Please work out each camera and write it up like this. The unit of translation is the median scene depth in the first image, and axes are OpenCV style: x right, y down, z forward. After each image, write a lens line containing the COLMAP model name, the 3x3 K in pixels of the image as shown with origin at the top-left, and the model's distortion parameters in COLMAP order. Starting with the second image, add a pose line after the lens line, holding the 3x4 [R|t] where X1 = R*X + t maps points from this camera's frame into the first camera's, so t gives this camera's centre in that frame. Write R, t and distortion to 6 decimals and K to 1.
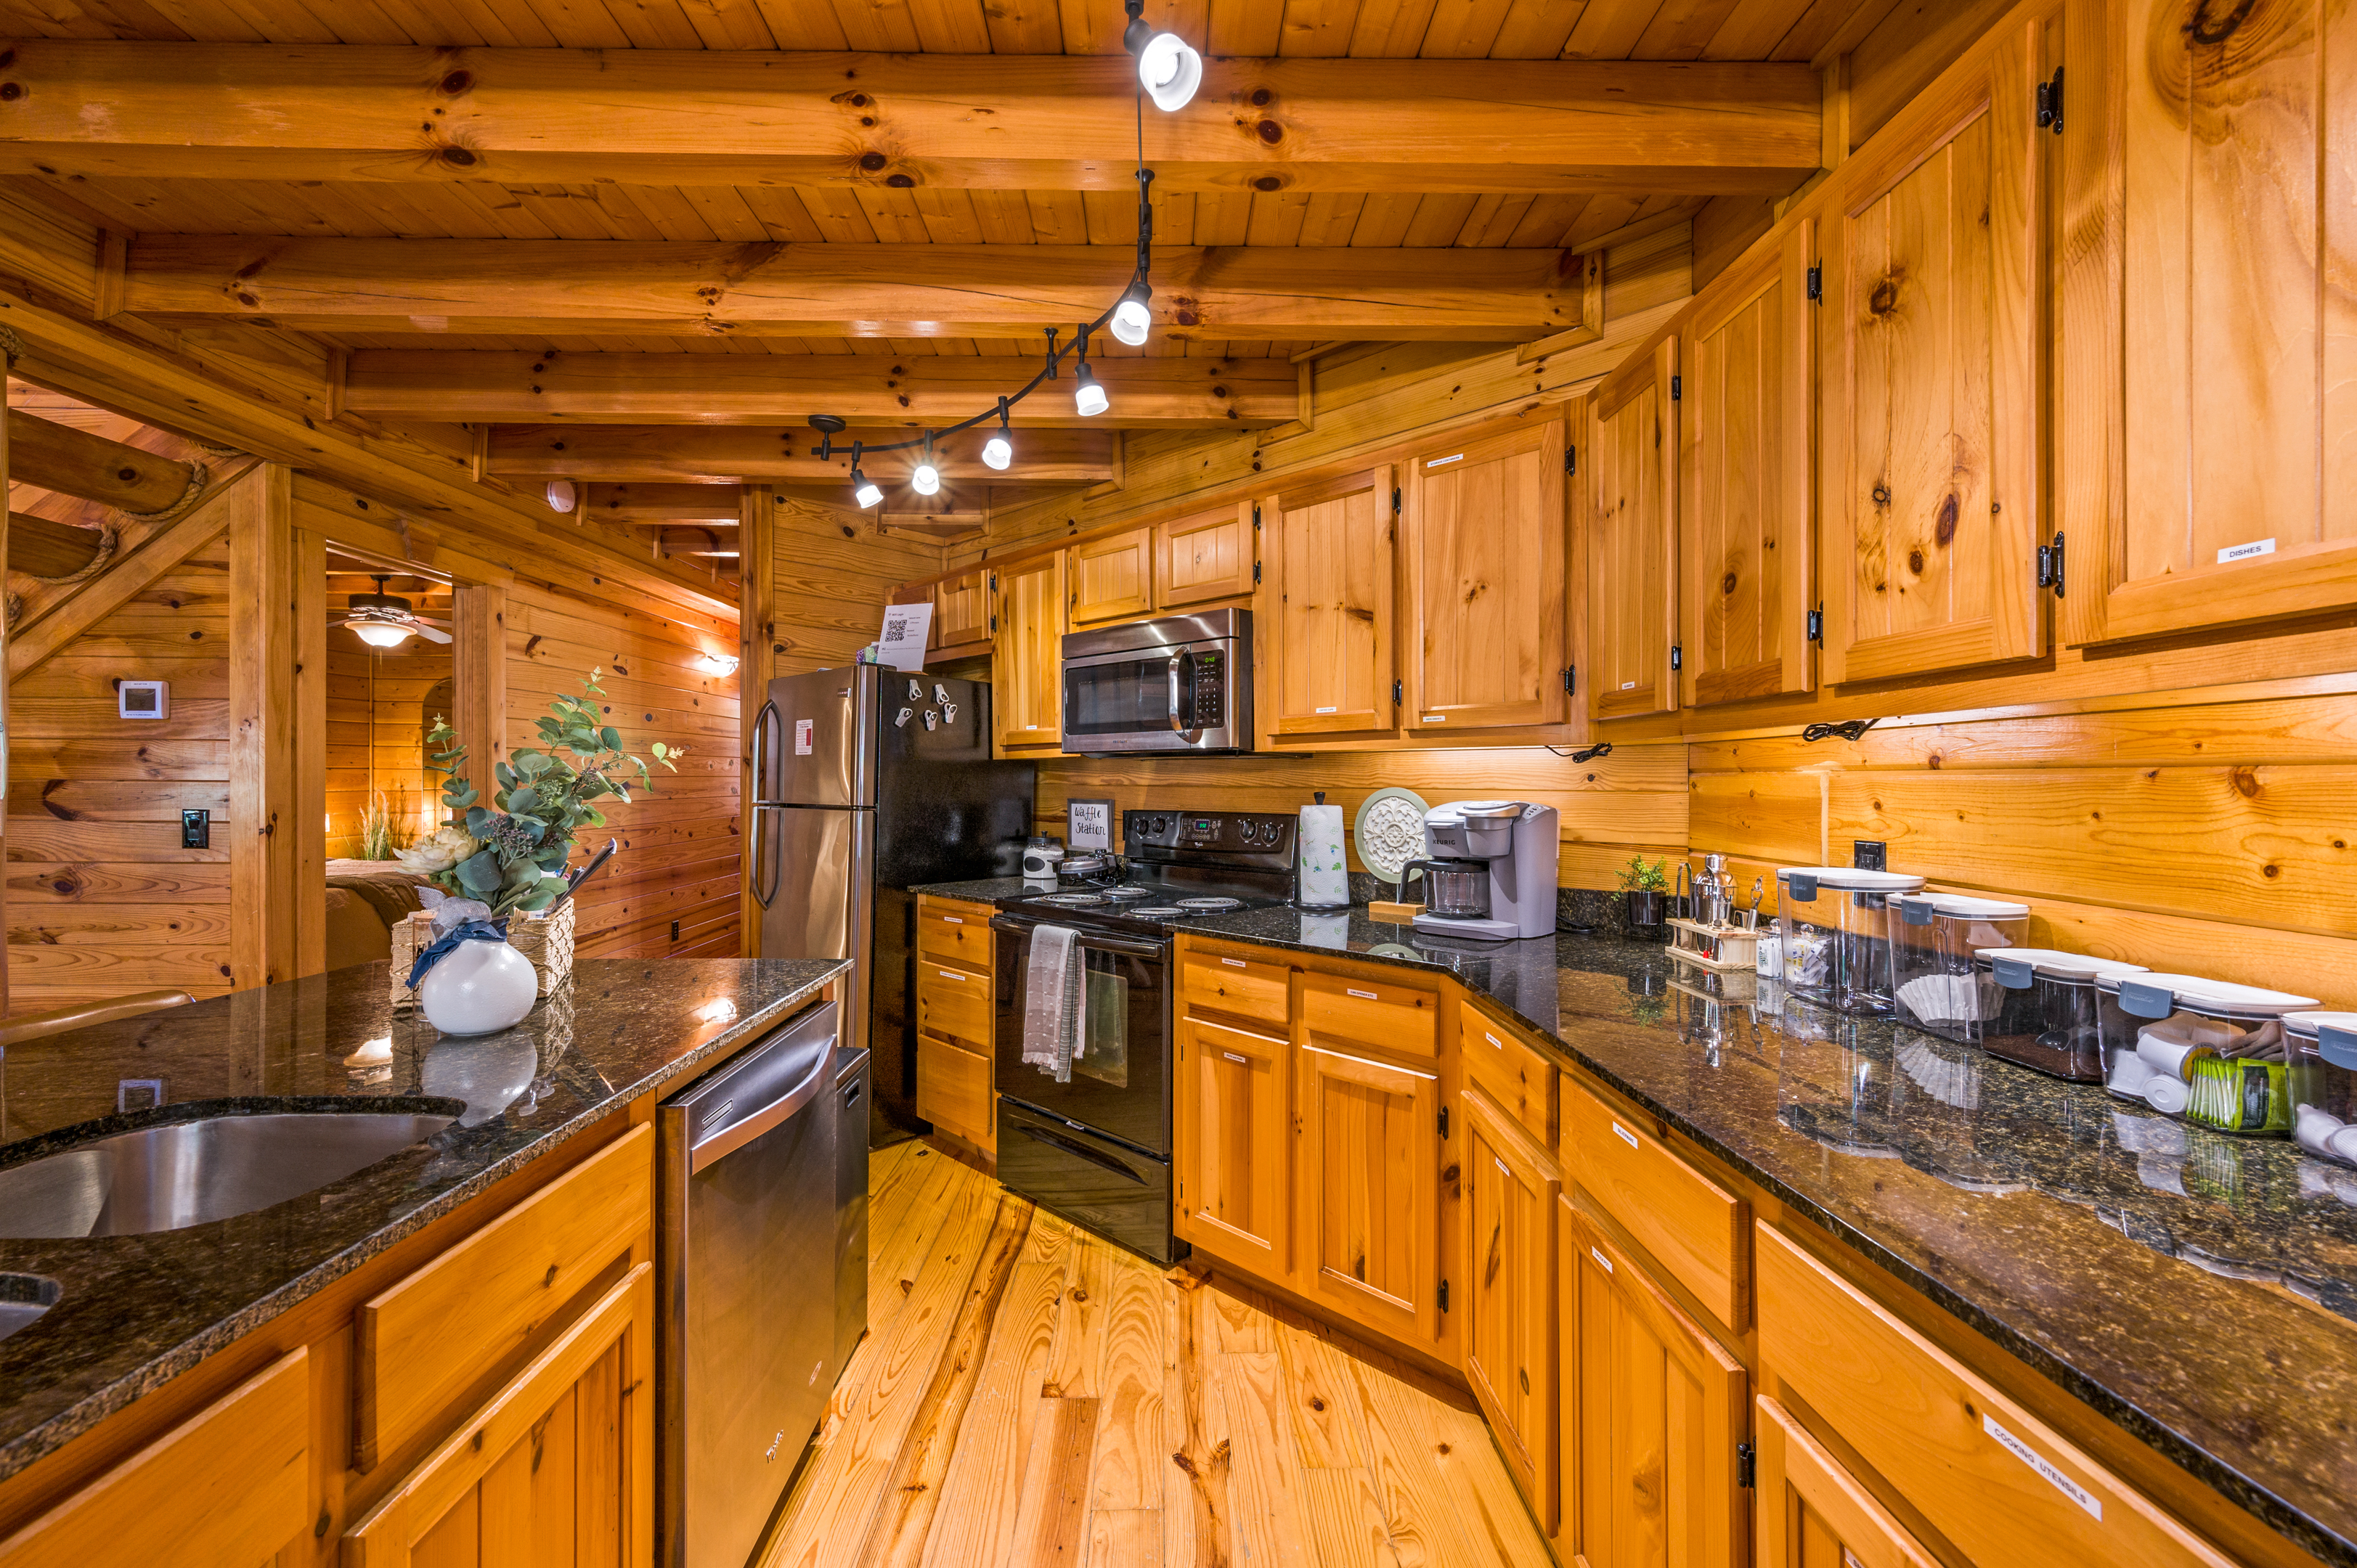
lens RADIAL K [[950.0, 0, 1178.5], [0, 950.0, 784.0], [0, 0, 1]] dist [0.001335, -0.000145]
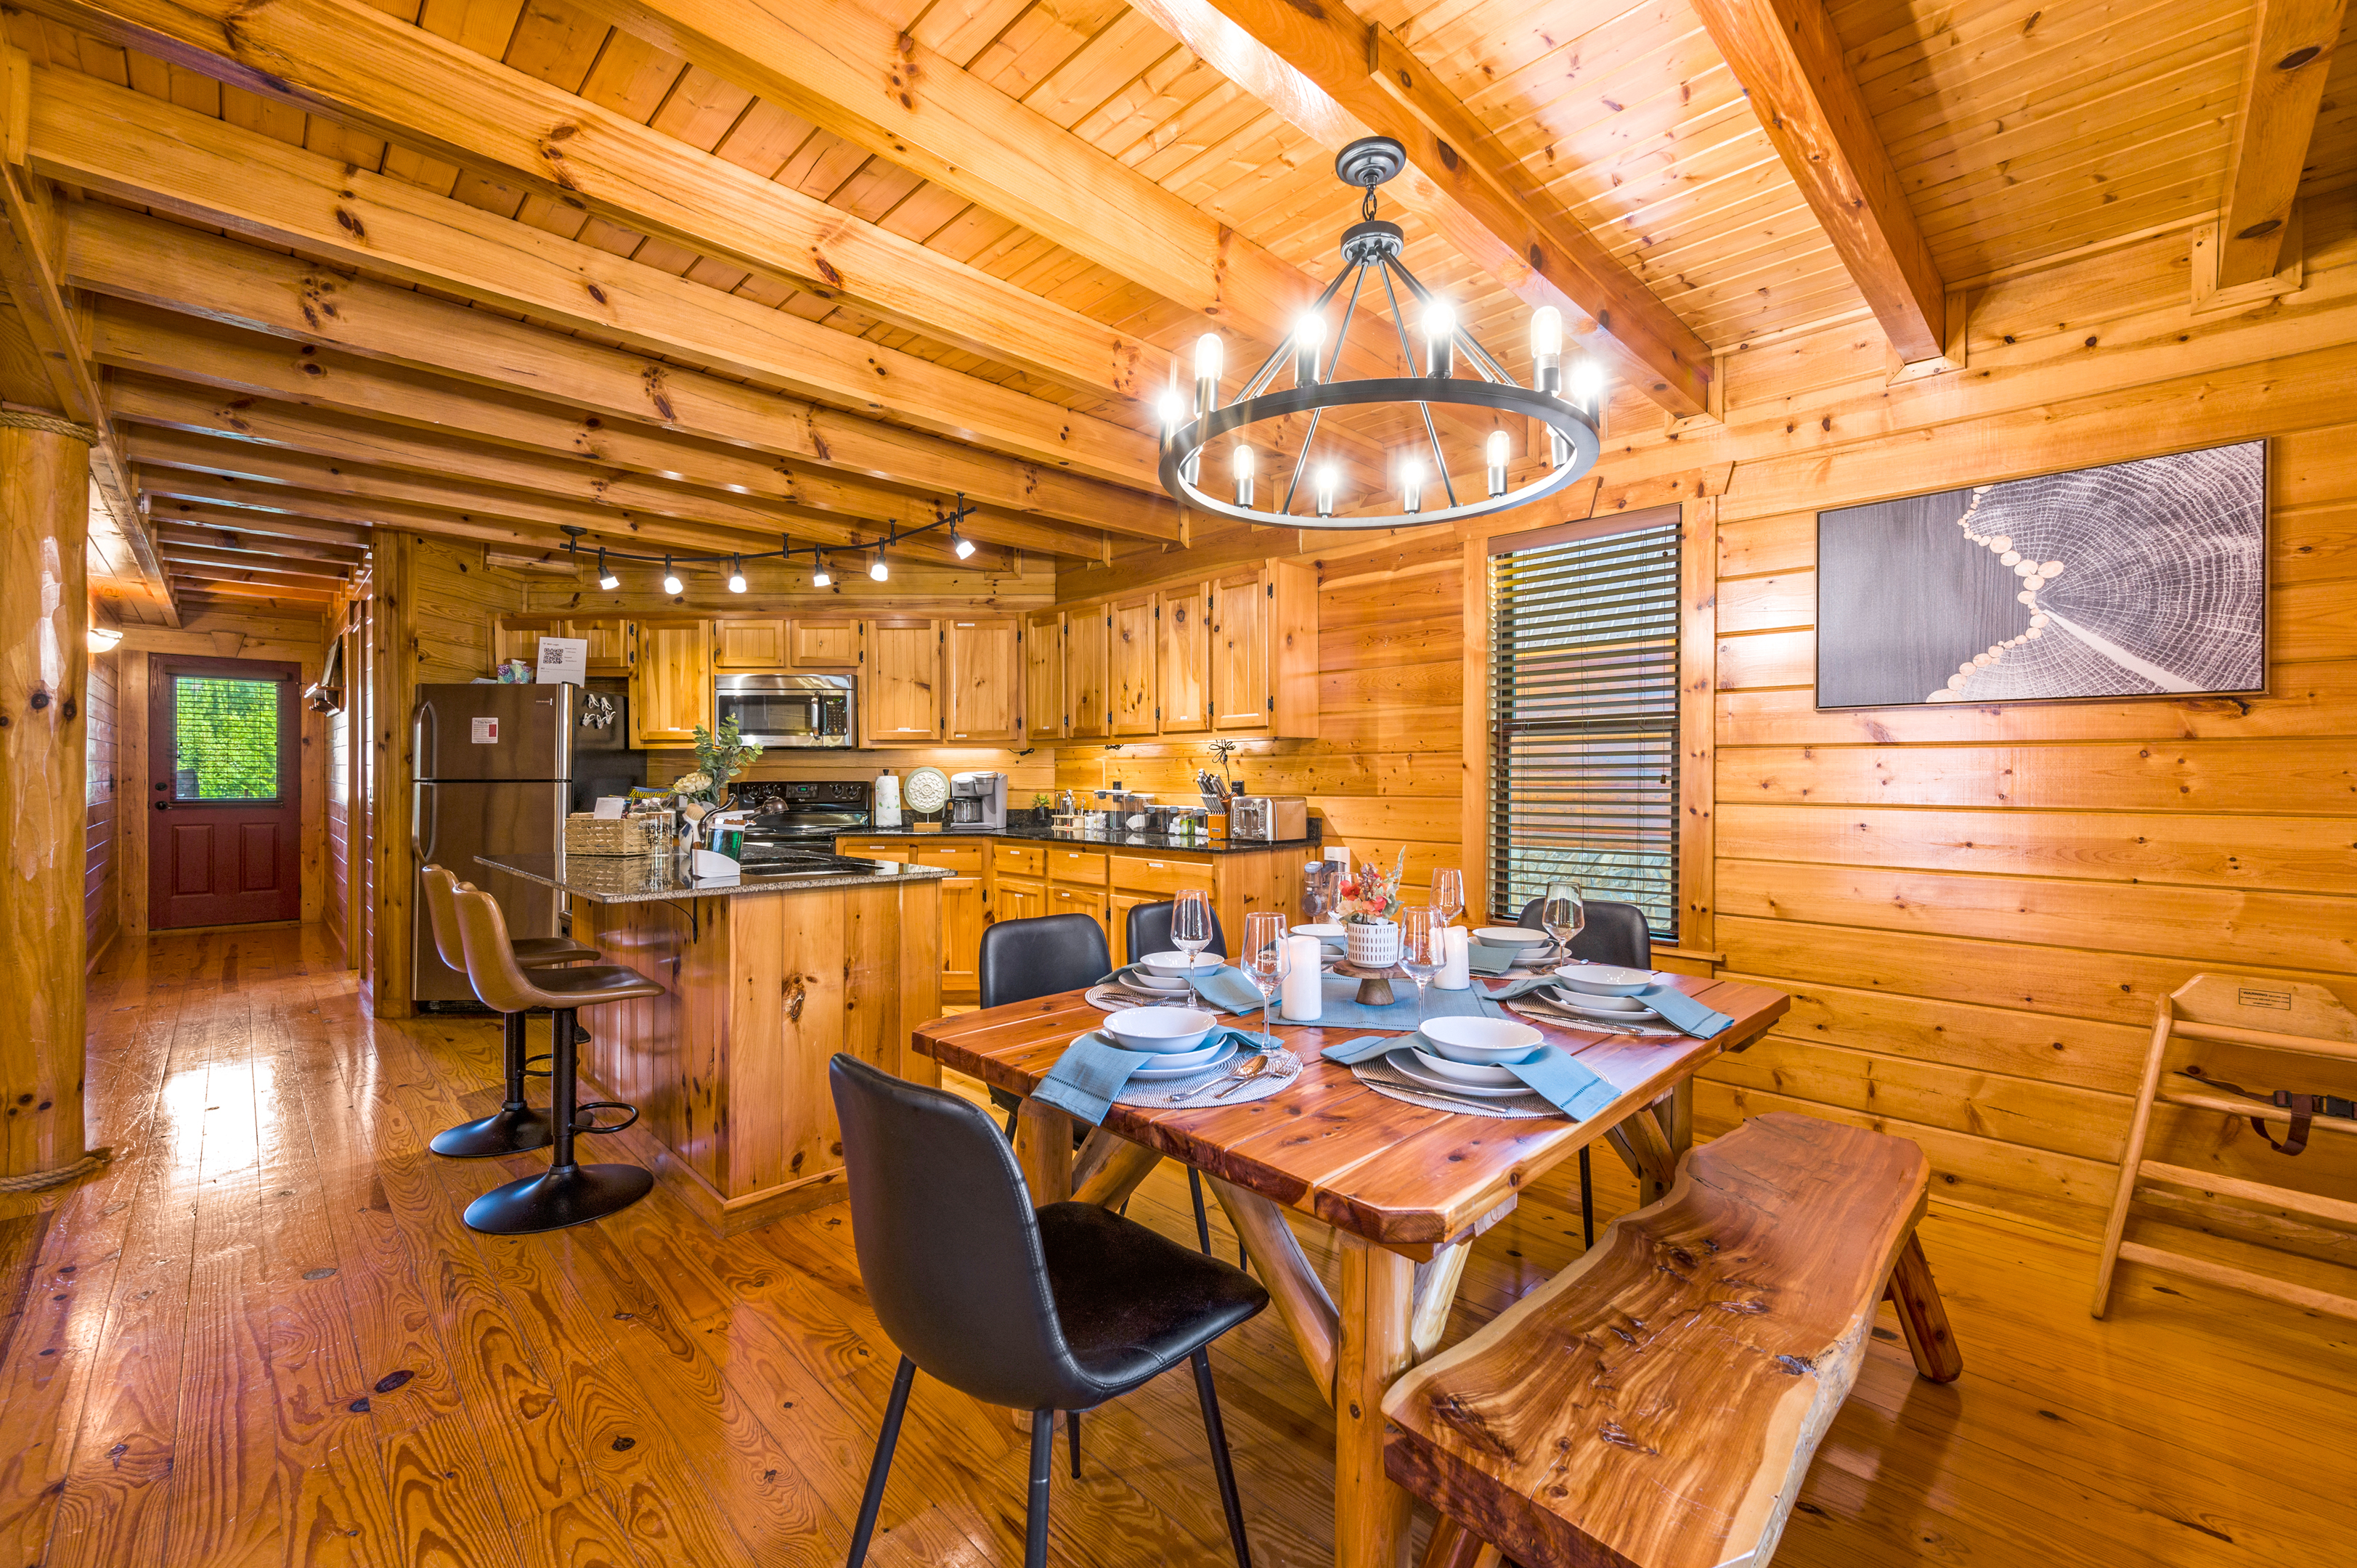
lens RADIAL K [[935.4, 0, 1178.5], [0, 935.4, 784.0], [0, 0, 1]] dist [-0.000117, -0.000037]
pose [[0.730638, -0.006202, 0.682737, -0.931364], [0.003638, 0.999980, 0.005191, 0.039350], [-0.682756, -0.001308, 0.730646, -1.053398]]
